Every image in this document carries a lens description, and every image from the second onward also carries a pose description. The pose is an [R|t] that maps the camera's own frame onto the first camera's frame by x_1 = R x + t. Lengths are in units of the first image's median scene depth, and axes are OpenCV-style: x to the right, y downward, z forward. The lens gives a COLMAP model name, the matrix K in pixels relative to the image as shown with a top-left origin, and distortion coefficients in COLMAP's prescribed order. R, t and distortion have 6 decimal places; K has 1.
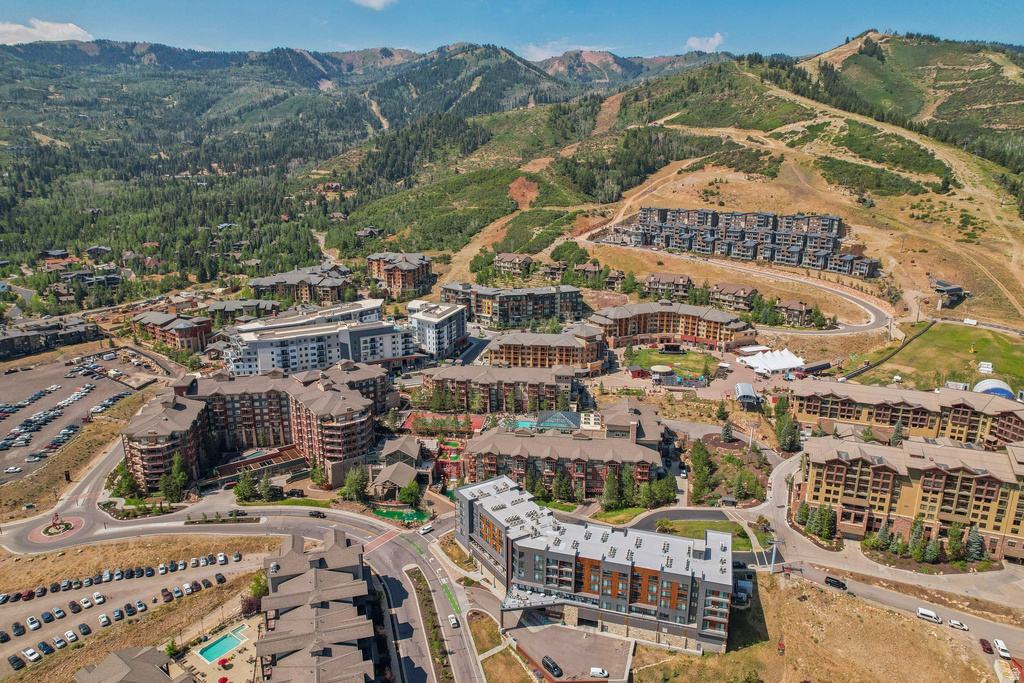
lens RADIAL K [[658.4, 0, 512.0], [0, 658.4, 341.5], [0, 0, 1]] dist [-0.072730, 0.076015]
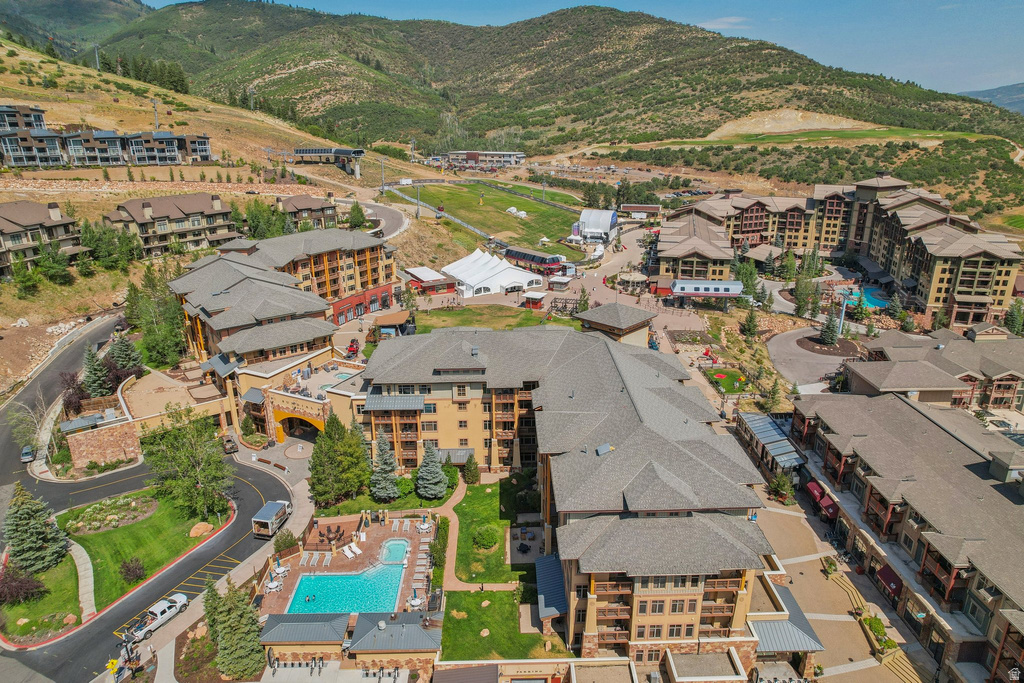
lens RADIAL K [[658.4, 0, 512.0], [0, 658.4, 341.5], [0, 0, 1]] dist [-0.072730, 0.076015]
pose [[-0.155460, -0.332614, 0.930161, -0.133412], [0.254233, 0.896420, 0.363039, -0.095558], [-0.954567, 0.292916, -0.054796, 0.799730]]
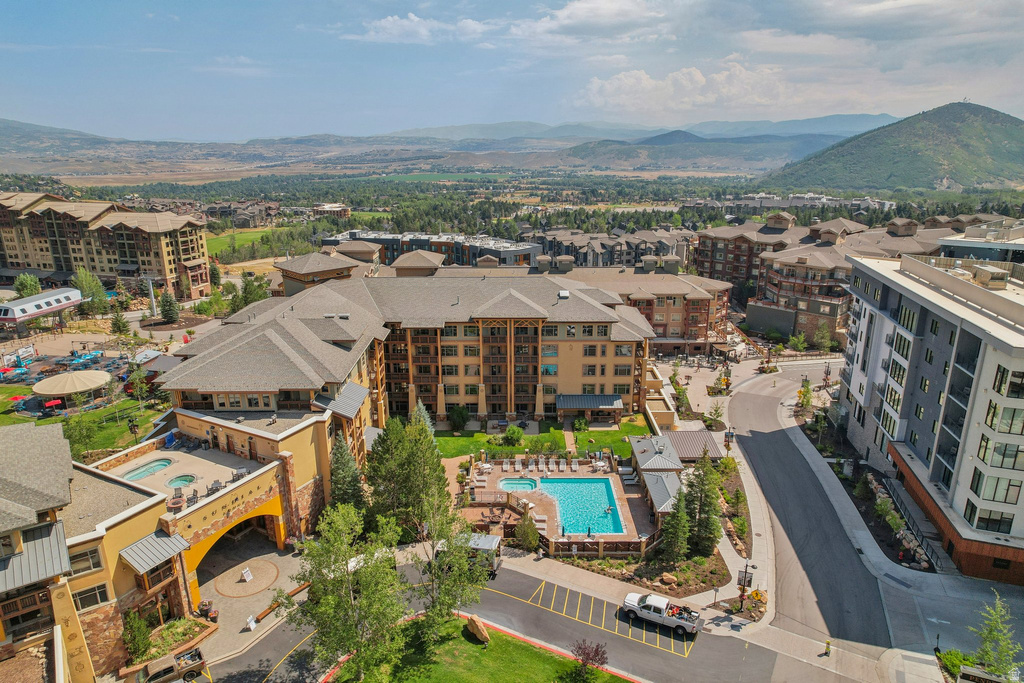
lens RADIAL K [[658.4, 0, 512.0], [0, 658.4, 341.5], [0, 0, 1]] dist [-0.072730, 0.076015]
pose [[-0.992087, 0.034022, -0.120855, 0.037961], [-0.034417, 0.852017, 0.522382, -0.107575], [0.120743, 0.522408, -0.844104, 0.958492]]
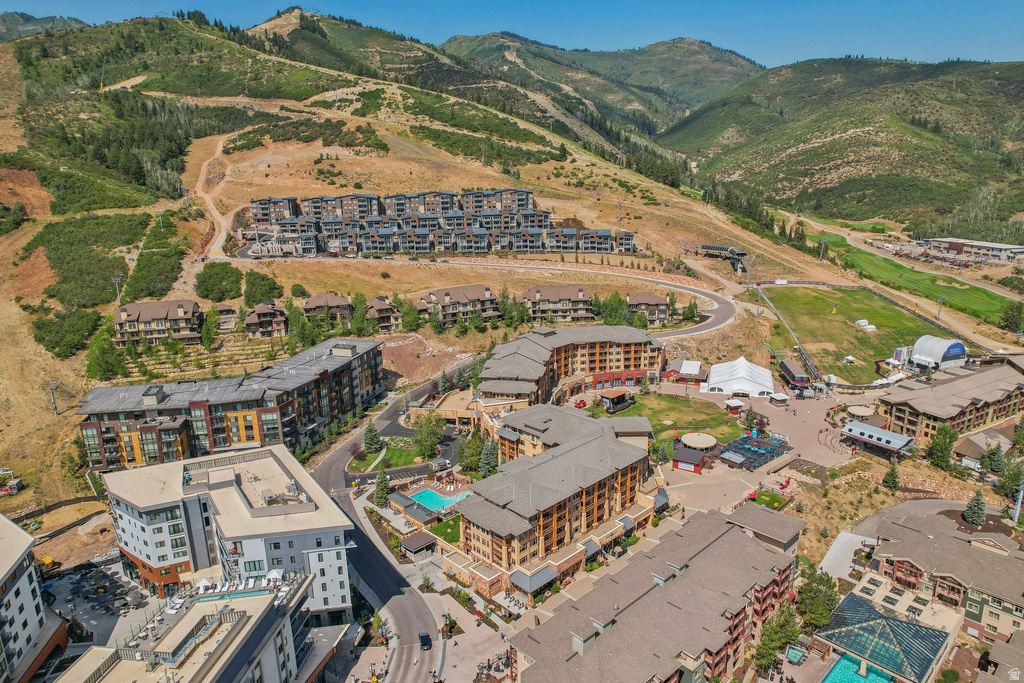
lens RADIAL K [[658.4, 0, 512.0], [0, 658.4, 341.5], [0, 0, 1]] dist [-0.072730, 0.076015]
pose [[0.618942, -0.225662, 0.752321, -0.238621], [0.219292, 0.969397, 0.110362, -0.114424], [-0.754203, 0.096670, 0.649487, 0.552092]]
